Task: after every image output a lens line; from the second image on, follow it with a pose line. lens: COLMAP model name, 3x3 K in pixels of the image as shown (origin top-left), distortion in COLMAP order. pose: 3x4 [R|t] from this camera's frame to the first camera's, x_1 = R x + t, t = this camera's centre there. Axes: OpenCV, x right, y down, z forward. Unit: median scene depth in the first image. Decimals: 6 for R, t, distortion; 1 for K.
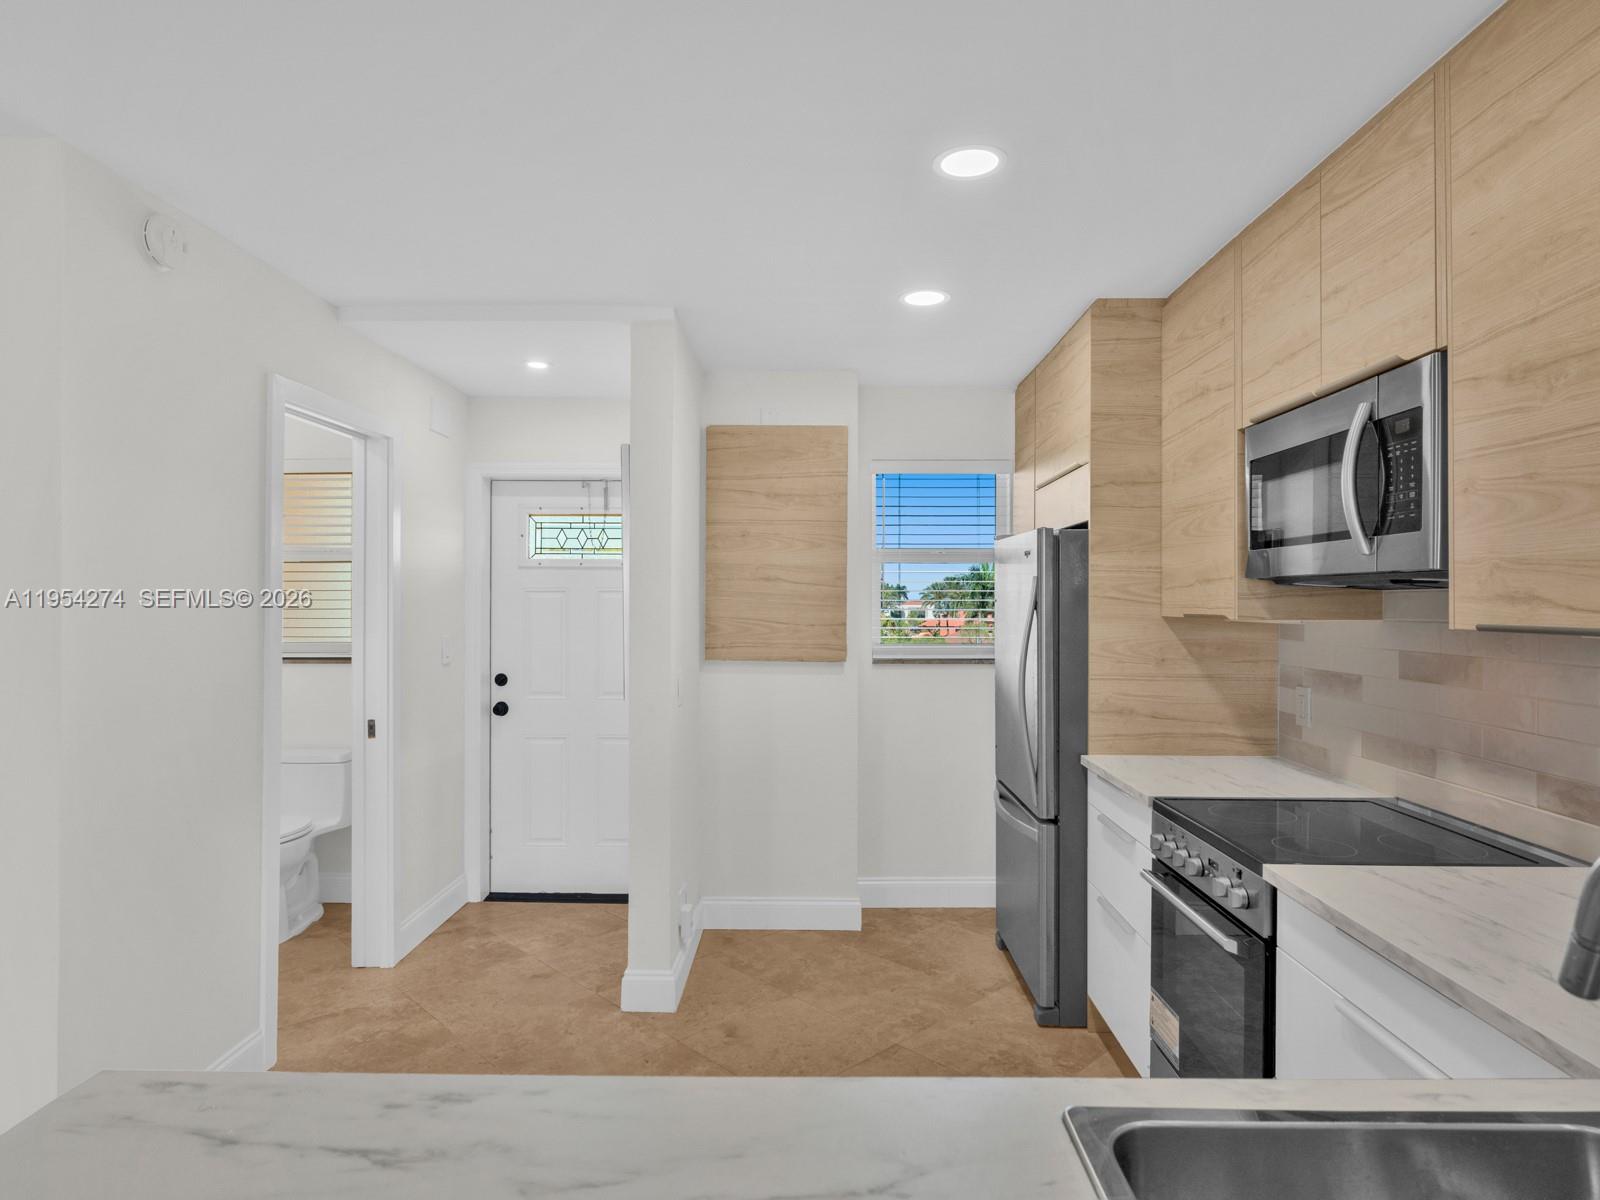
lens RADIAL K [[910.7, 0, 800.0], [0, 910.7, 600.0], [0, 0, 1]] dist [0.000718, 0.000463]
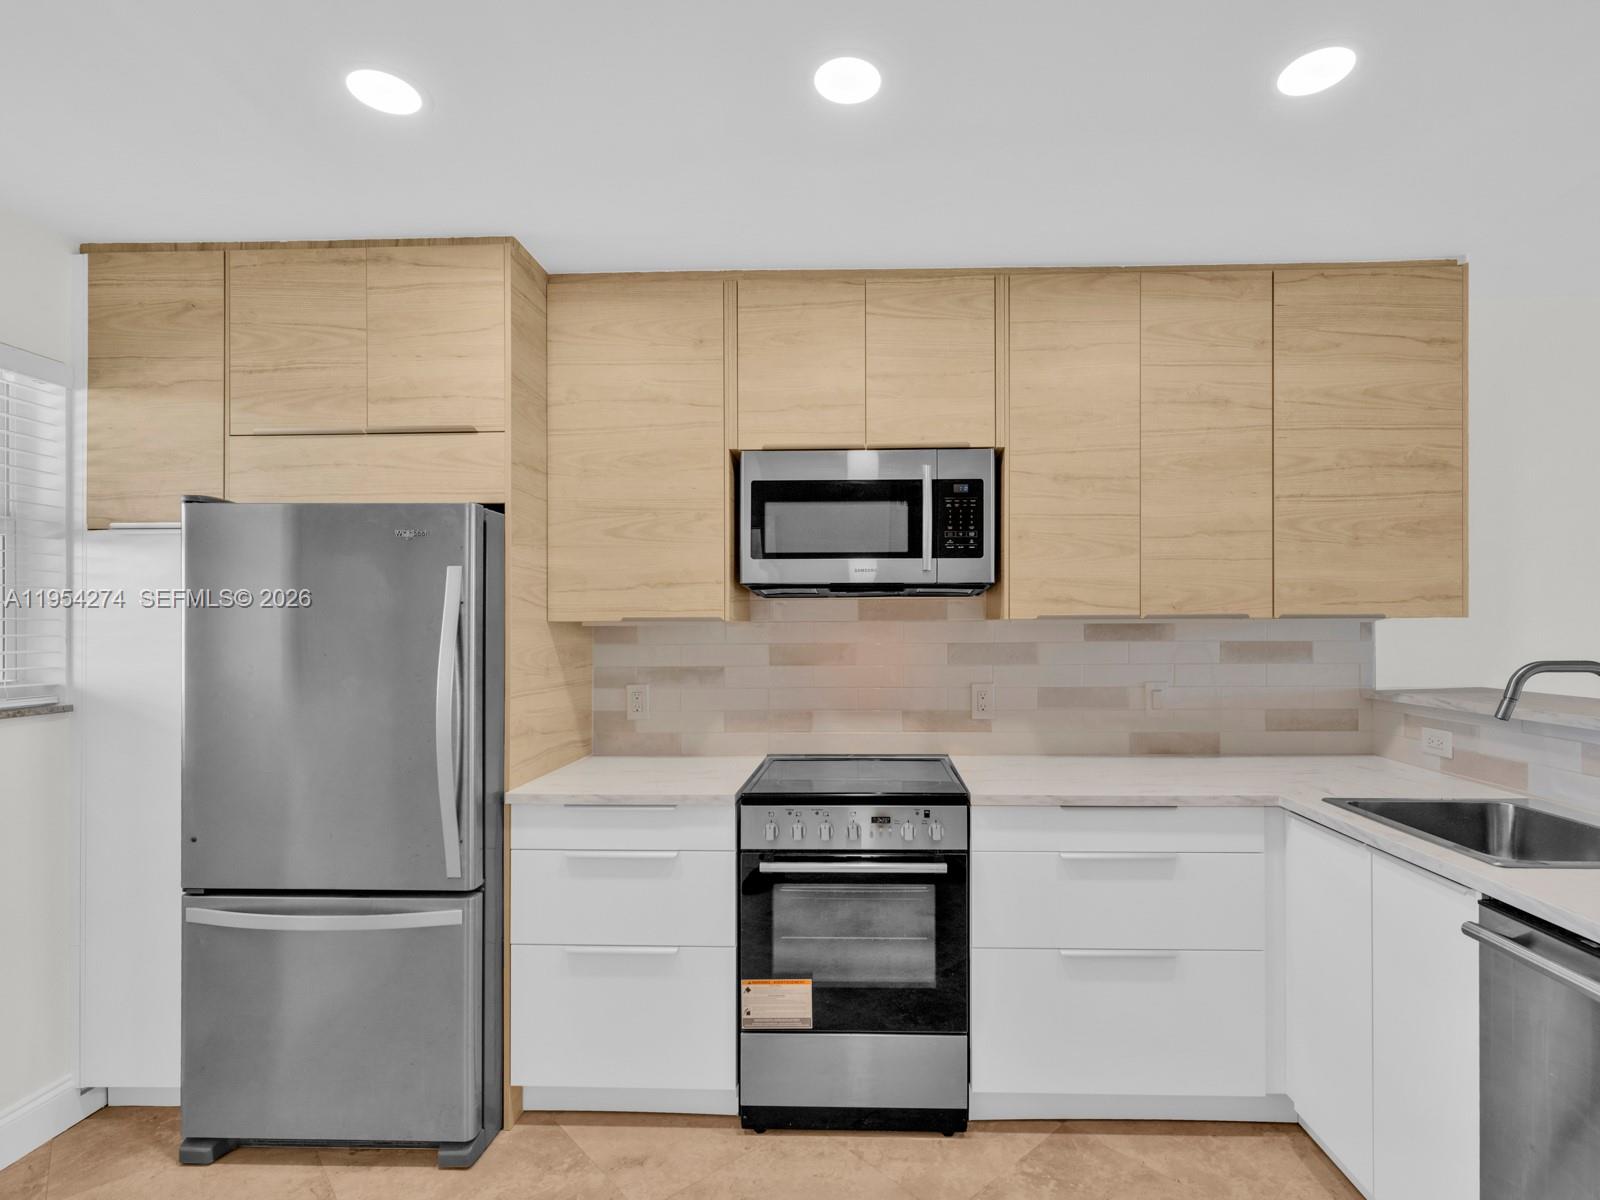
lens RADIAL K [[796.0, 0, 821.4], [0, 796.0, 625.2], [0, 0, 1]] dist [-0.000825, -0.000539]
pose [[0.006886, 0.008690, 0.999939, -0.598414], [0.002092, 0.999960, -0.008705, 0.044717], [-0.999974, 0.002152, 0.006868, 1.080536]]
